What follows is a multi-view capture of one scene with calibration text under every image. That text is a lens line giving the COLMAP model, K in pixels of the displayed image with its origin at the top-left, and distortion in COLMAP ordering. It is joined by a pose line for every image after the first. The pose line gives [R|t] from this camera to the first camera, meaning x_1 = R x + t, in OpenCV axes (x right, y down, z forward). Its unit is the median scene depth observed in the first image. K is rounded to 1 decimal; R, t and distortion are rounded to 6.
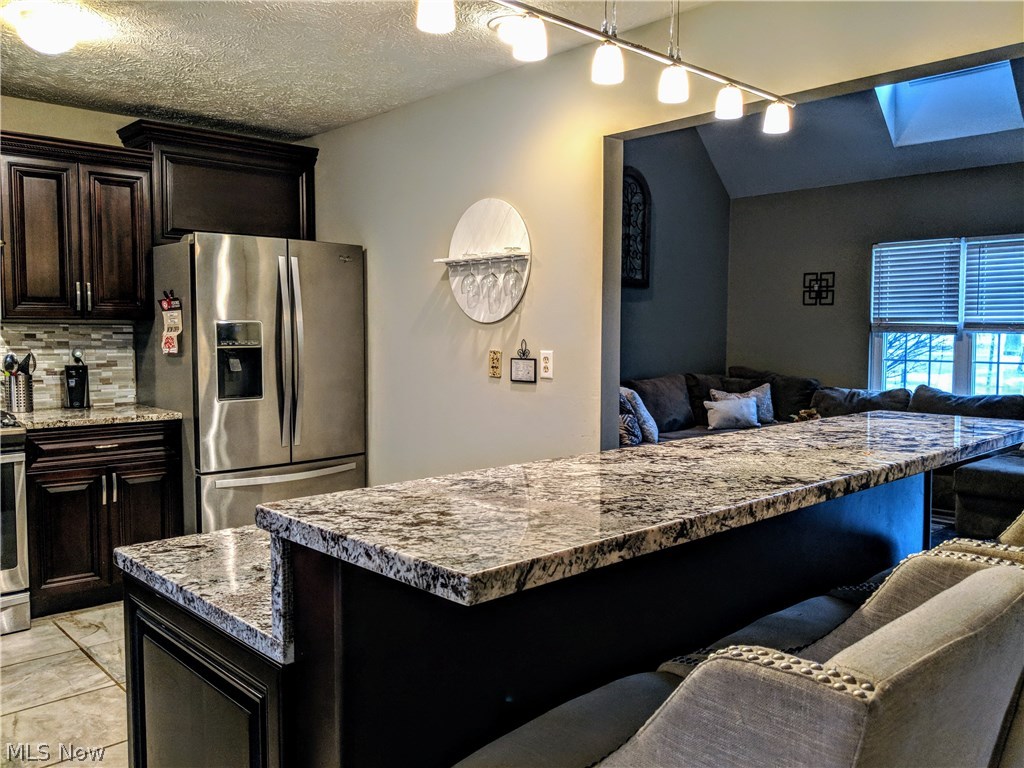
lens RADIAL K [[813.6, 0, 531.0], [0, 813.6, 379.8], [0, 0, 1]] dist [0.063418, -0.136719]
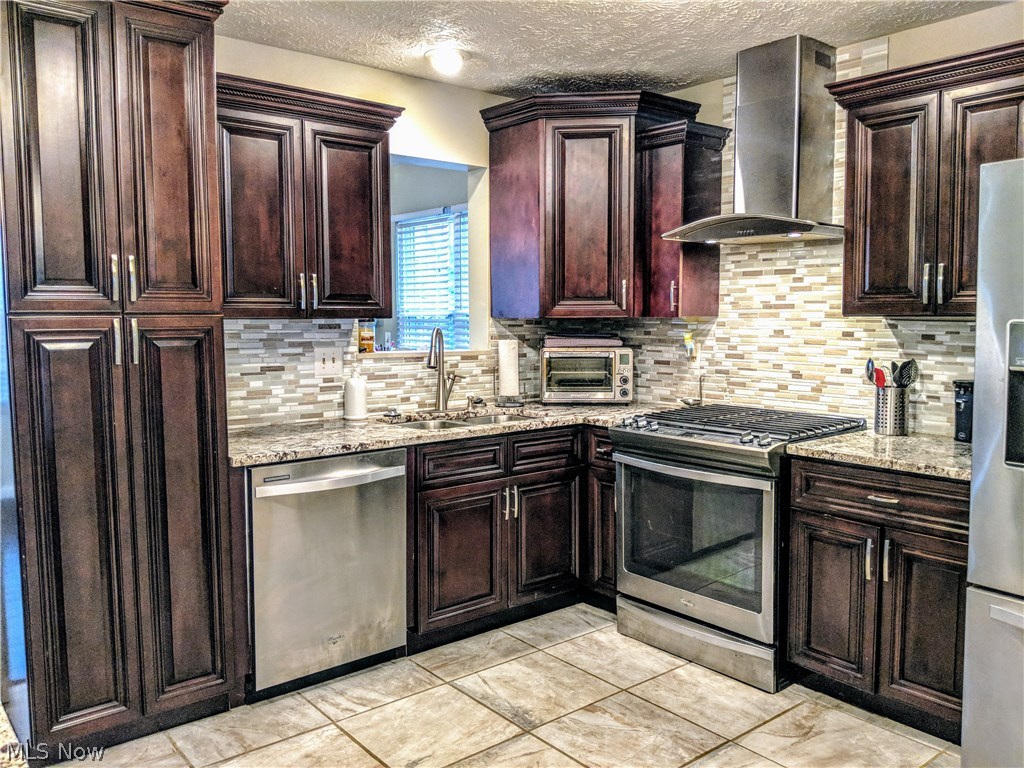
lens RADIAL K [[813.6, 0, 512.6], [0, 813.6, 378.2], [0, 0, 1]] dist [0.063418, -0.136719]
pose [[-0.096814, 0.077174, -0.992306, 0.185611], [-0.057660, 0.994880, 0.083000, -0.058133], [0.993631, 0.065252, -0.091868, 0.706934]]
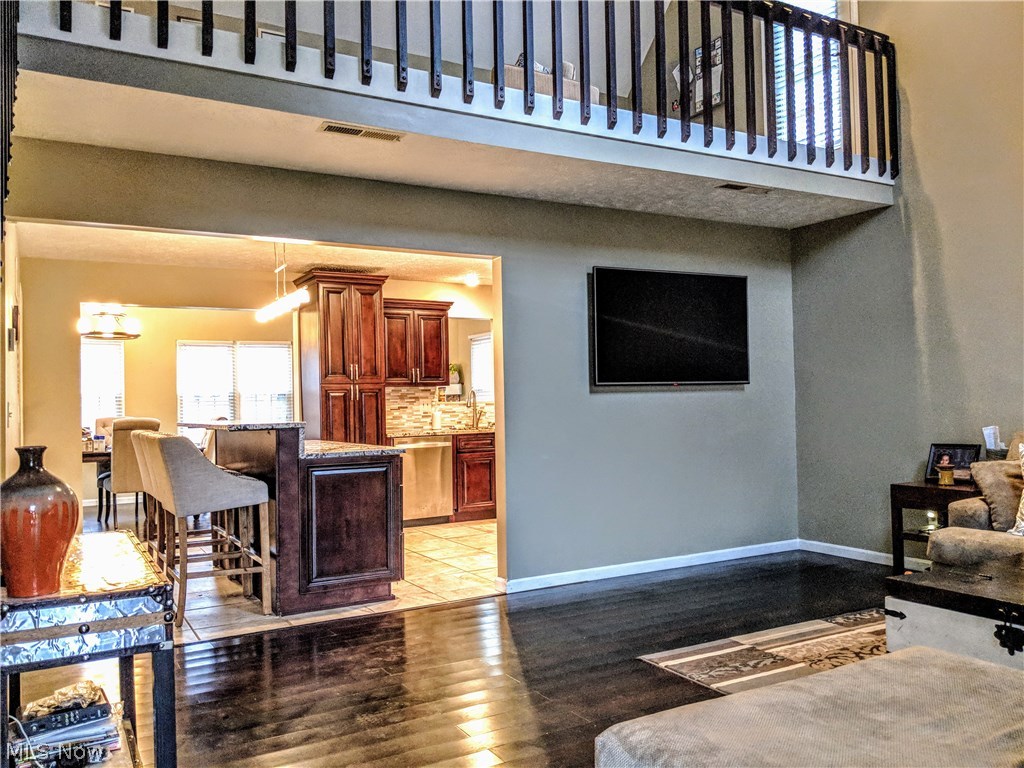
lens RADIAL K [[813.6, 0, 510.8], [0, 813.6, 378.8], [0, 0, 1]] dist [0.063418, -0.136719]
pose [[-0.261100, -0.023352, -0.965029, 1.290486], [-0.033286, 0.999331, -0.015176, -0.033639], [0.964738, 0.028160, -0.261702, 1.184349]]
